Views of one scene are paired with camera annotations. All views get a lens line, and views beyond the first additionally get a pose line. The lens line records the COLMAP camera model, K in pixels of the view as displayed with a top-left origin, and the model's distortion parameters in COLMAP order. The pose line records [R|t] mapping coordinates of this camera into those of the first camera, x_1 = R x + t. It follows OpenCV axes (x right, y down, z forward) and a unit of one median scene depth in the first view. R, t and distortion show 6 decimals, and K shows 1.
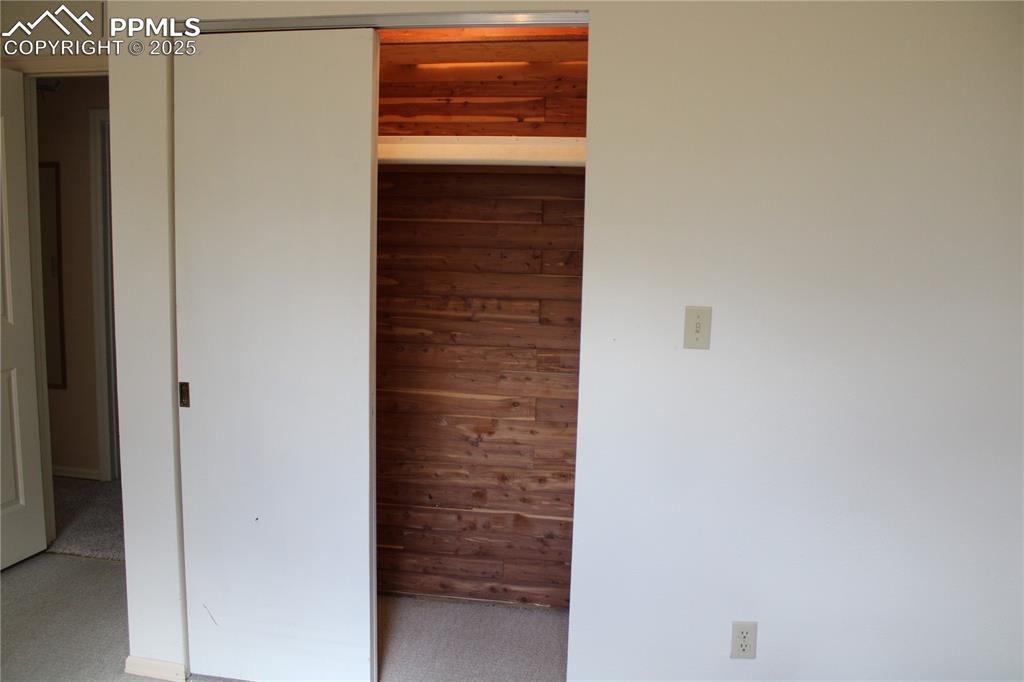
lens RADIAL K [[849.1, 0, 511.2], [0, 849.1, 346.3], [0, 0, 1]] dist [-0.099624, 0.041275]
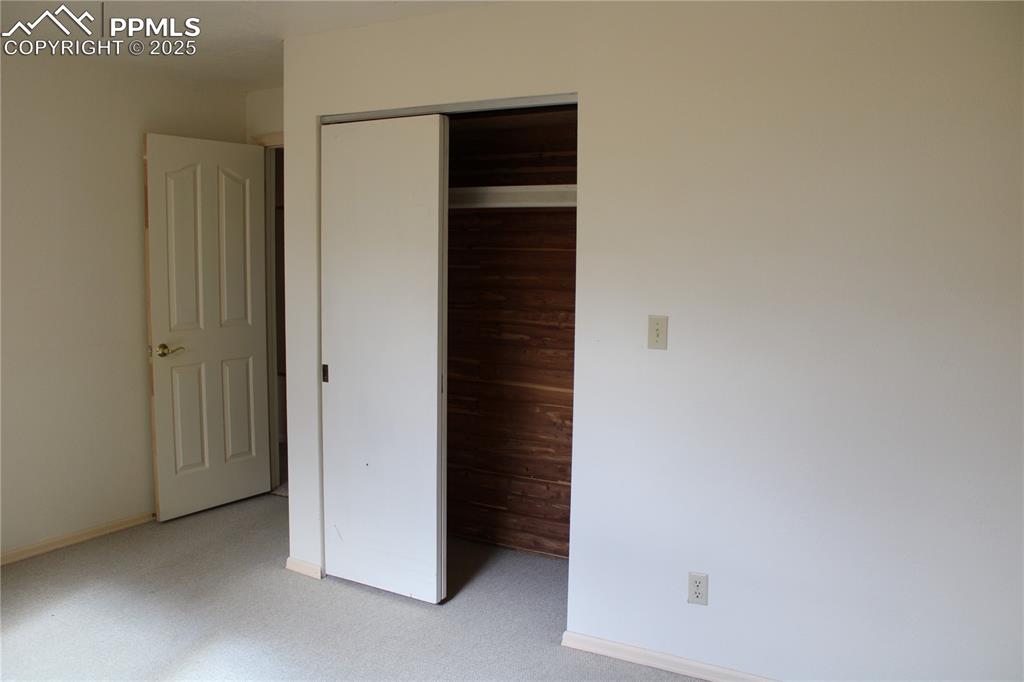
lens RADIAL K [[849.1, 0, 514.7], [0, 849.1, 340.9], [0, 0, 1]] dist [-0.099624, 0.041275]
pose [[0.936439, 0.024119, -0.349999, 0.326788], [-0.035868, 0.998988, -0.027125, 0.023335], [0.348991, 0.037955, 0.936357, -0.190690]]
